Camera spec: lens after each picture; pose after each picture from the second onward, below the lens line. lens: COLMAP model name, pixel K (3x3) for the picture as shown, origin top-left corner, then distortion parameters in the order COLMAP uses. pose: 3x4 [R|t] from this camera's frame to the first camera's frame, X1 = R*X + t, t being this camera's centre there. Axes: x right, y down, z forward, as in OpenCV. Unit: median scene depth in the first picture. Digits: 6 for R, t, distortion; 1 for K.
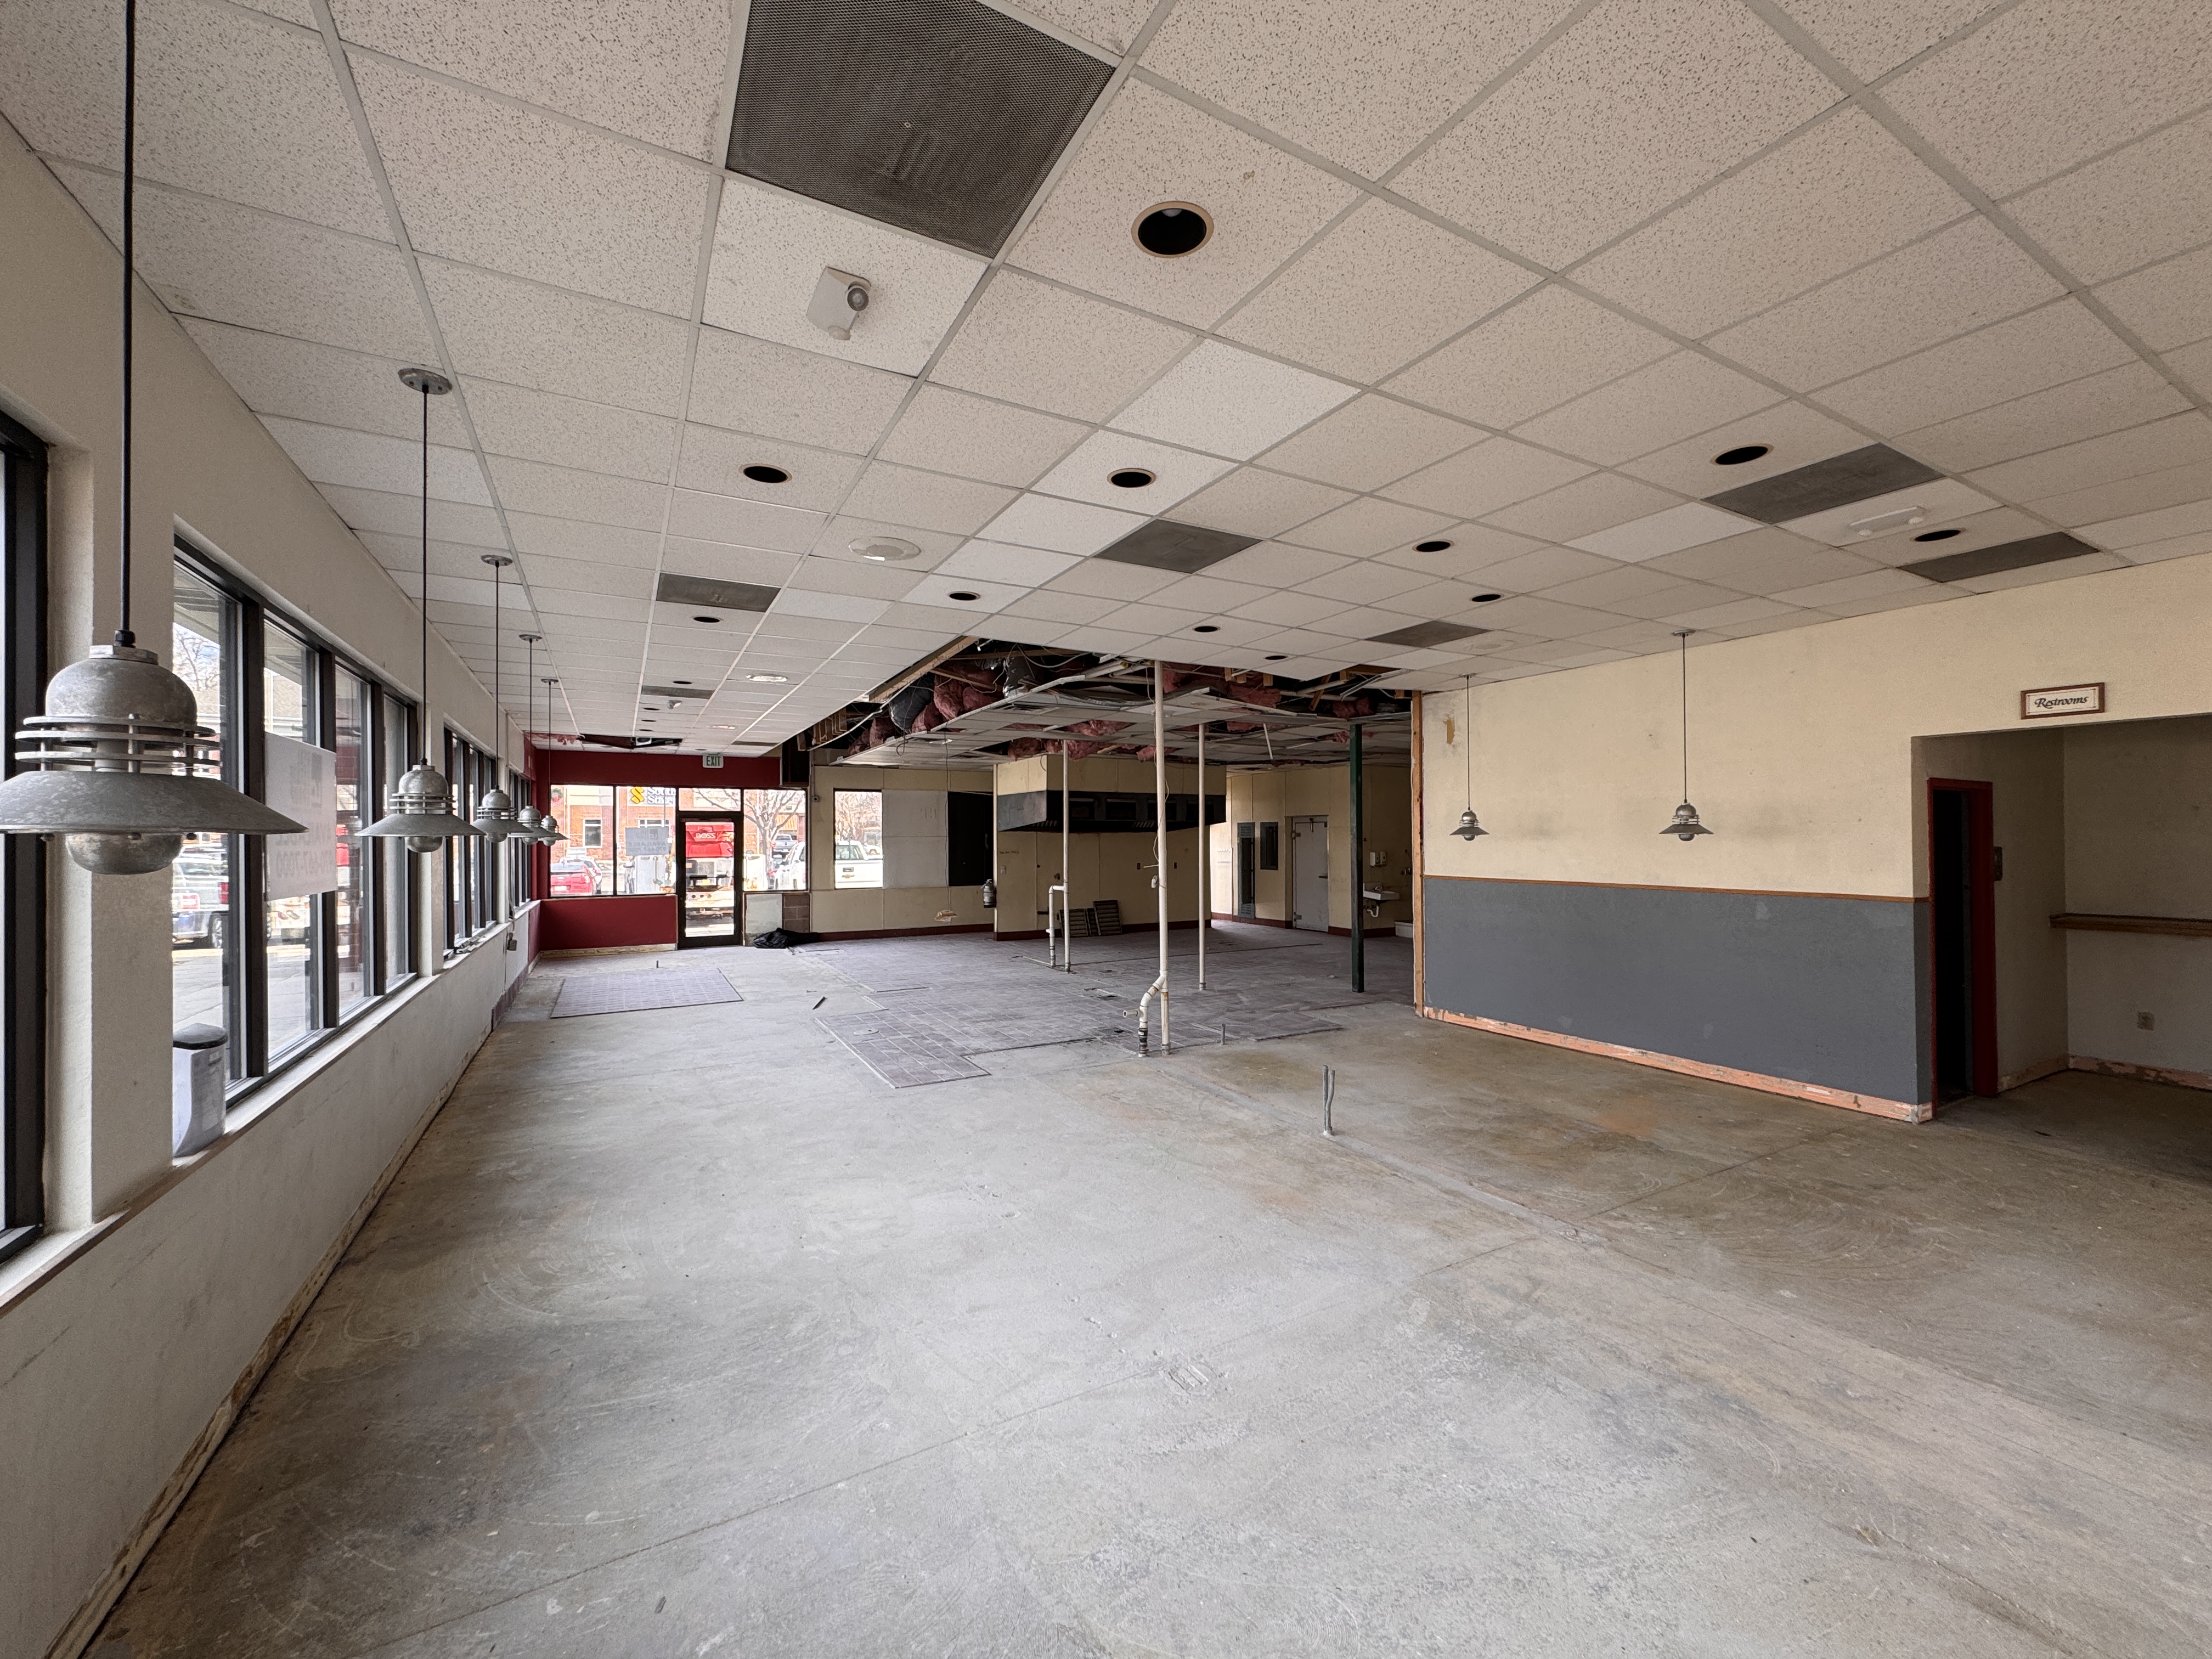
lens RADIAL K [[879.1, 0, 1105.6], [0, 879.1, 833.6], [0, 0, 1]] dist [-0.002561, 0.000204]
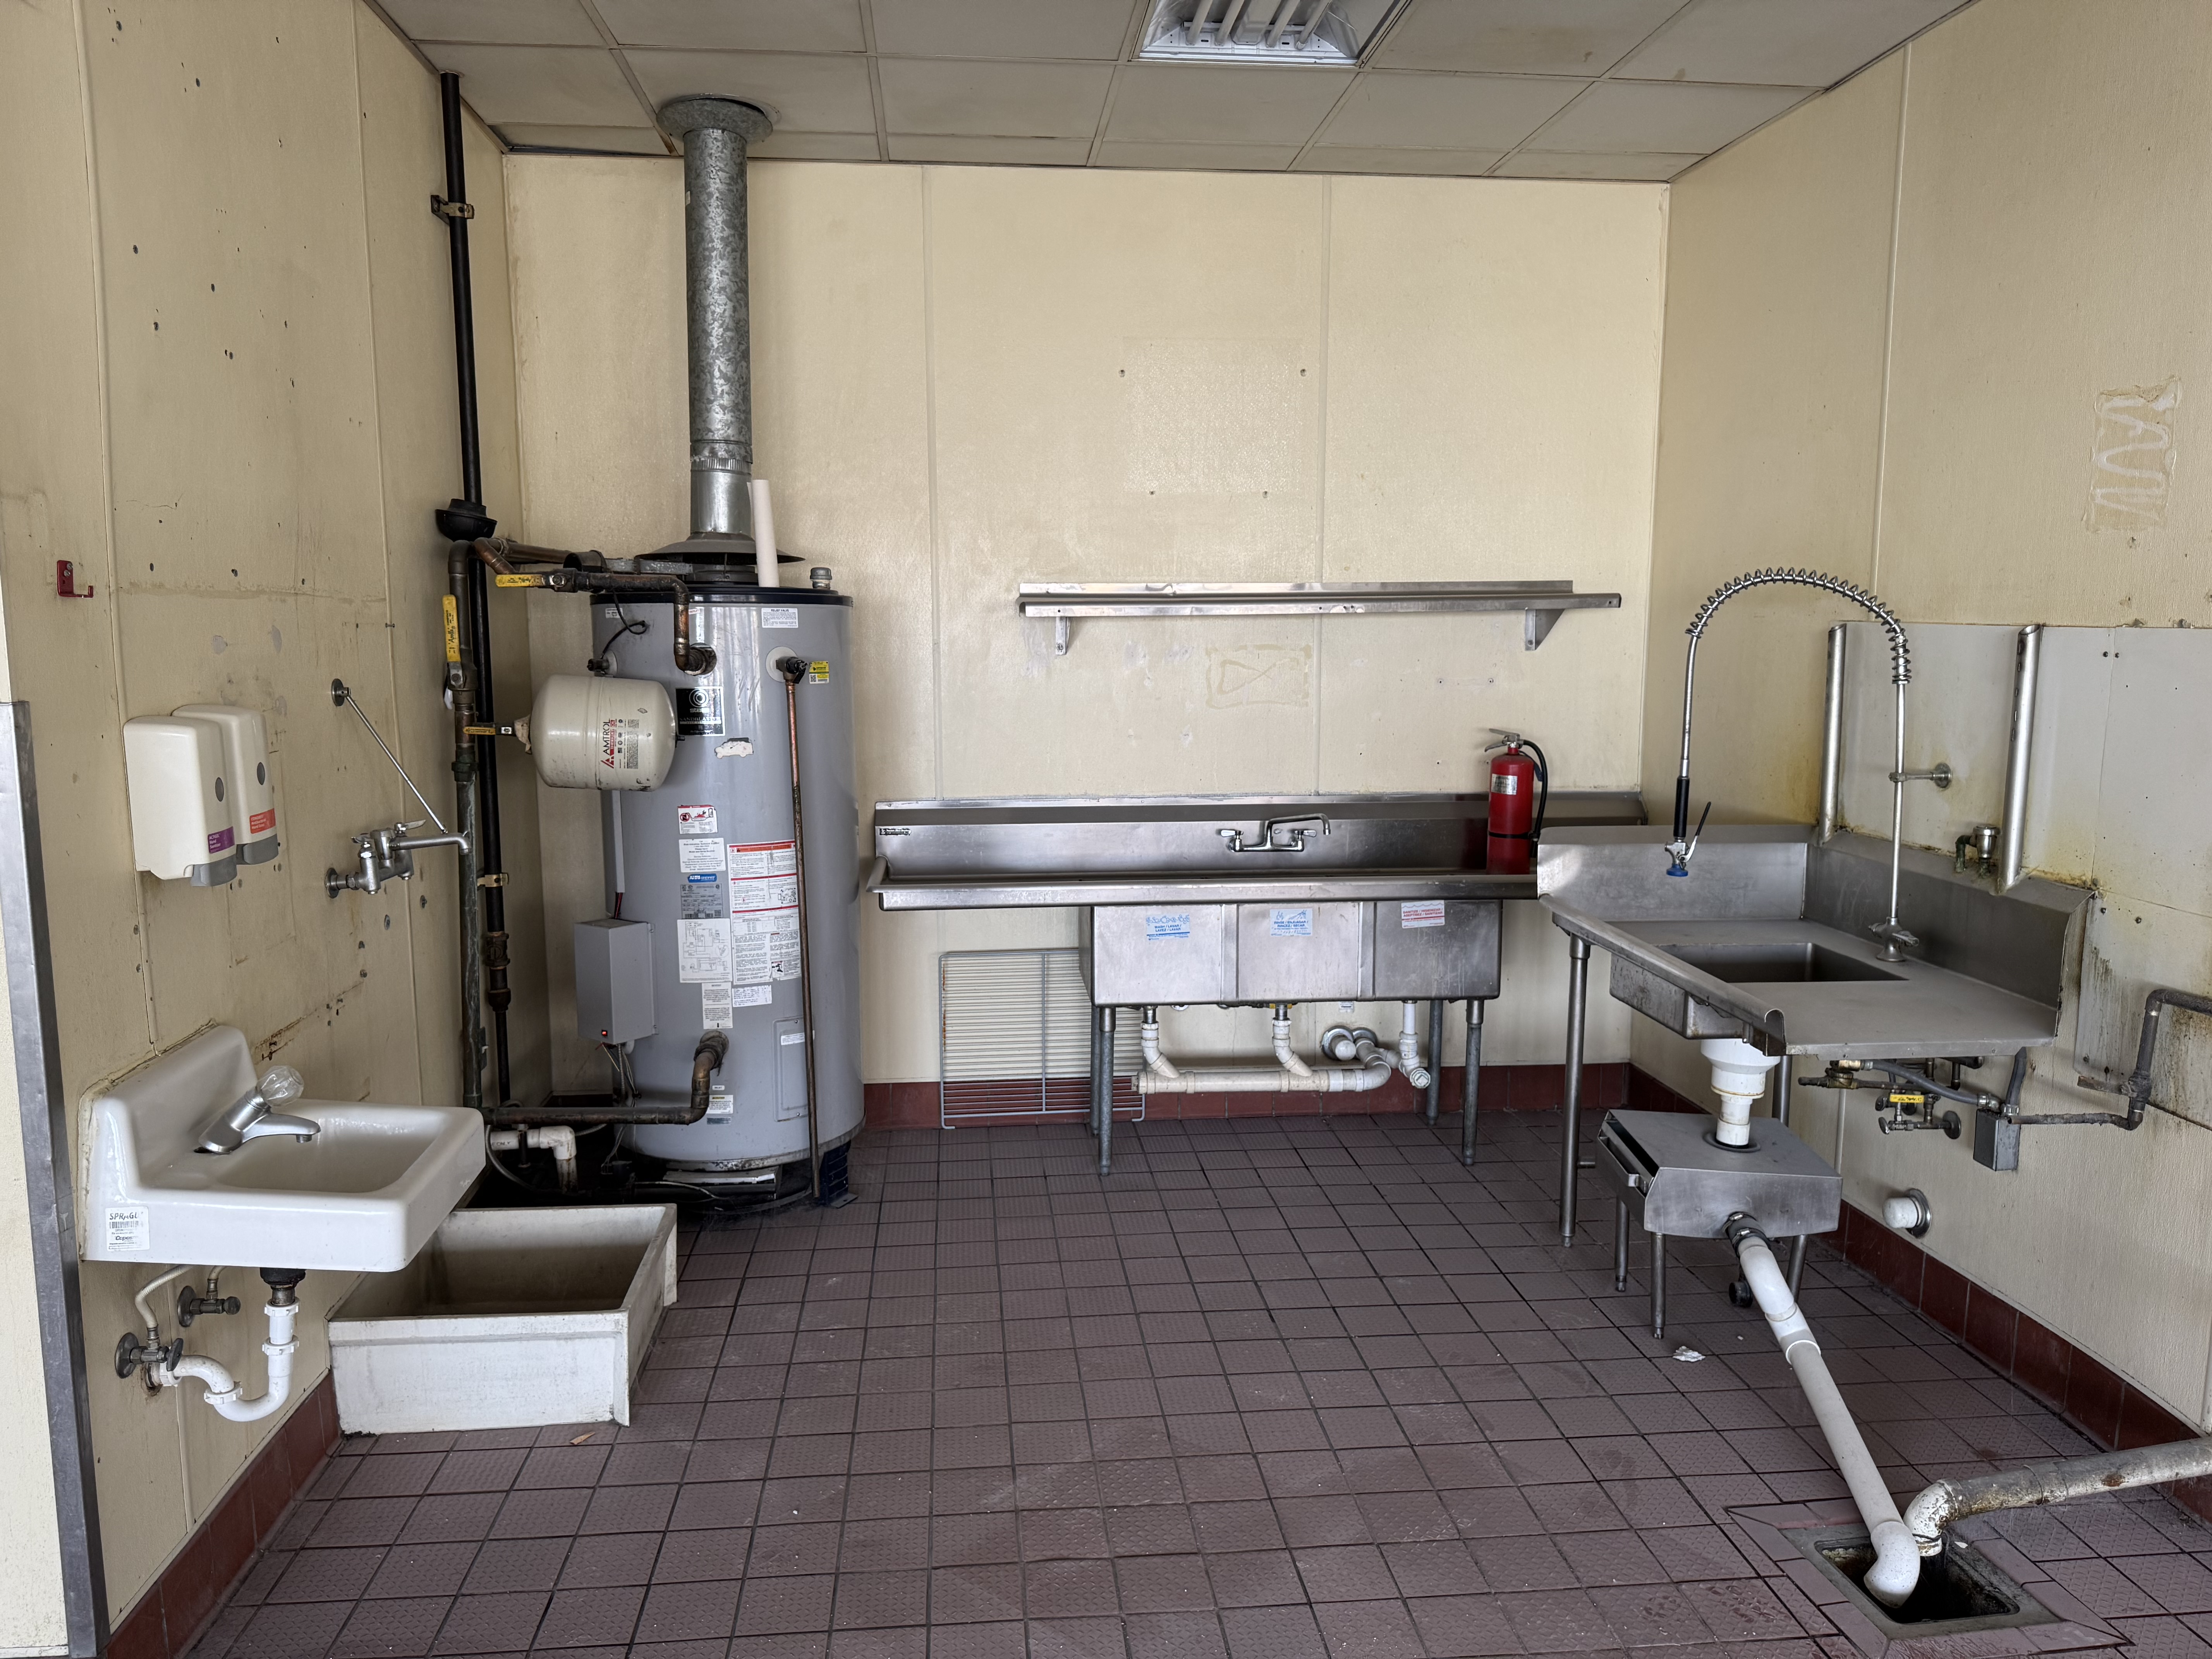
lens RADIAL K [[1552.5, 0, 1106.0], [0, 1552.5, 829.5], [0, 0, 1]] dist [0.054504, -0.060945]
pose [[0.397330, -0.121028, 0.909660, 0.515219], [-0.005293, 0.990946, 0.134155, 0.026363], [-0.917661, -0.058118, 0.393092, 2.227043]]
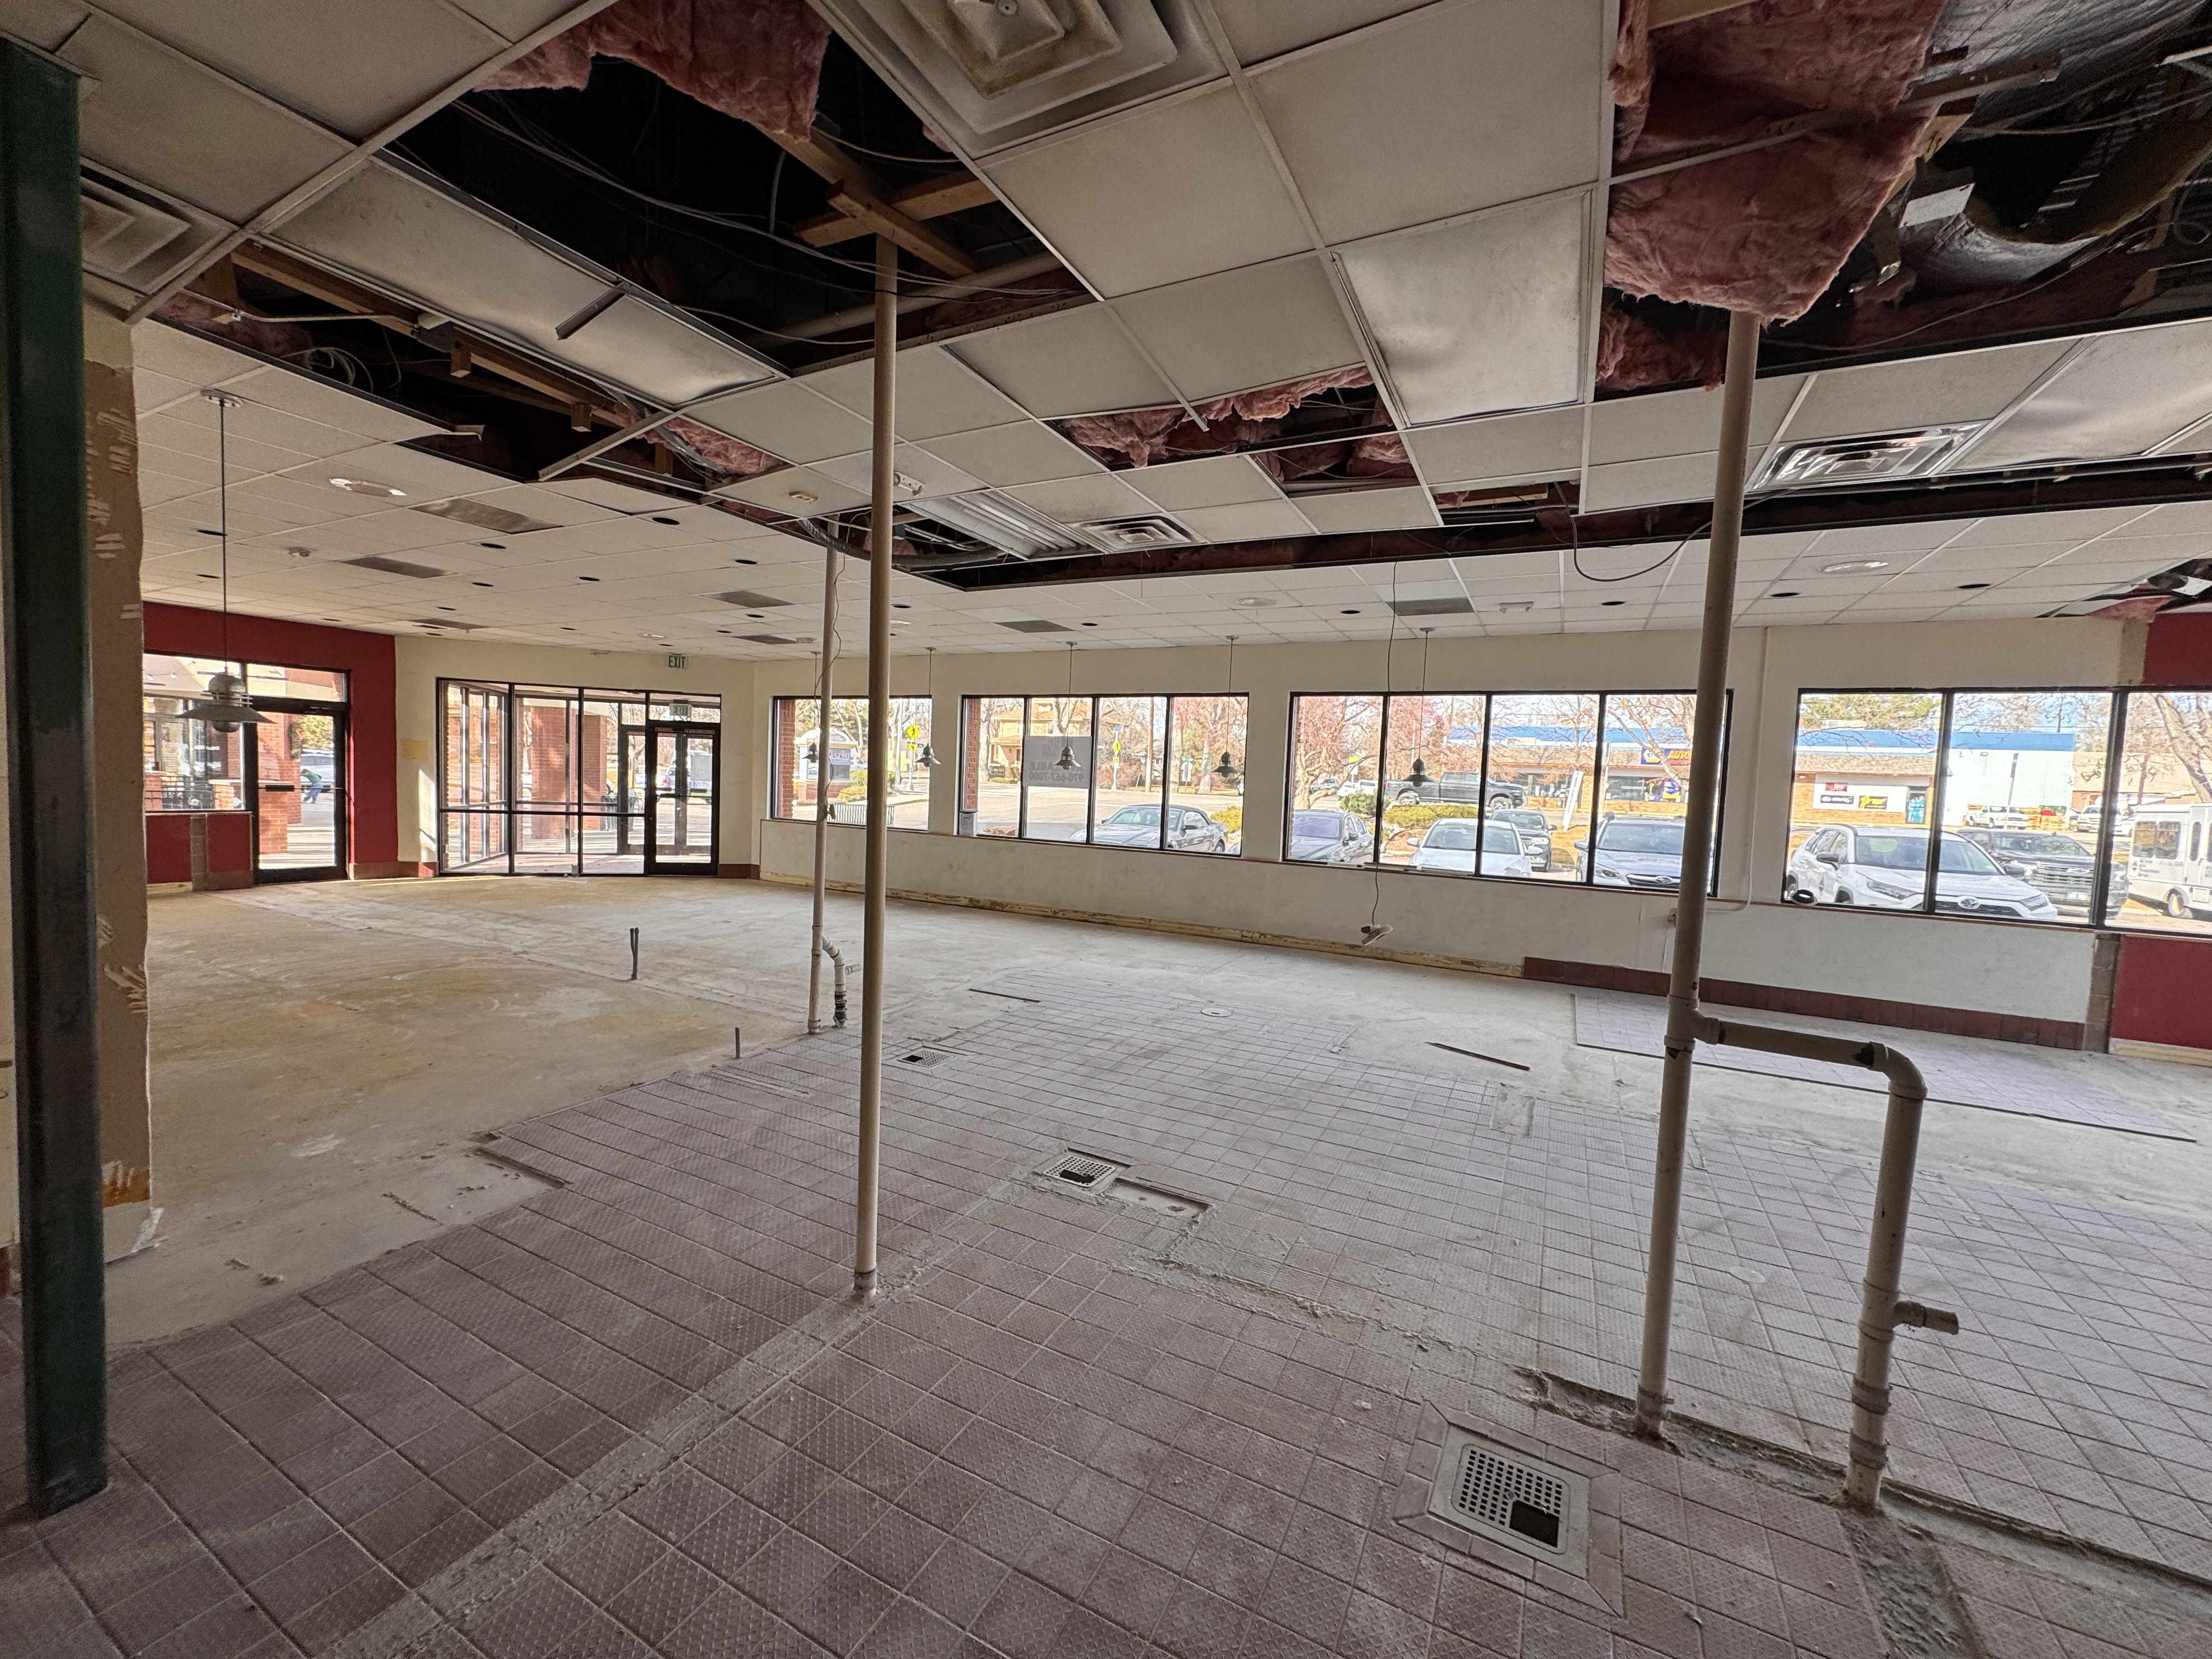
lens RADIAL K [[879.1, 0, 1105.6], [0, 879.1, 833.6], [0, 0, 1]] dist [-0.002561, 0.000204]
pose [[-0.835931, 0.005017, -0.548811, 0.340064], [-0.033792, 0.997591, 0.060590, 0.023491], [0.547793, 0.069195, -0.833748, 2.169844]]
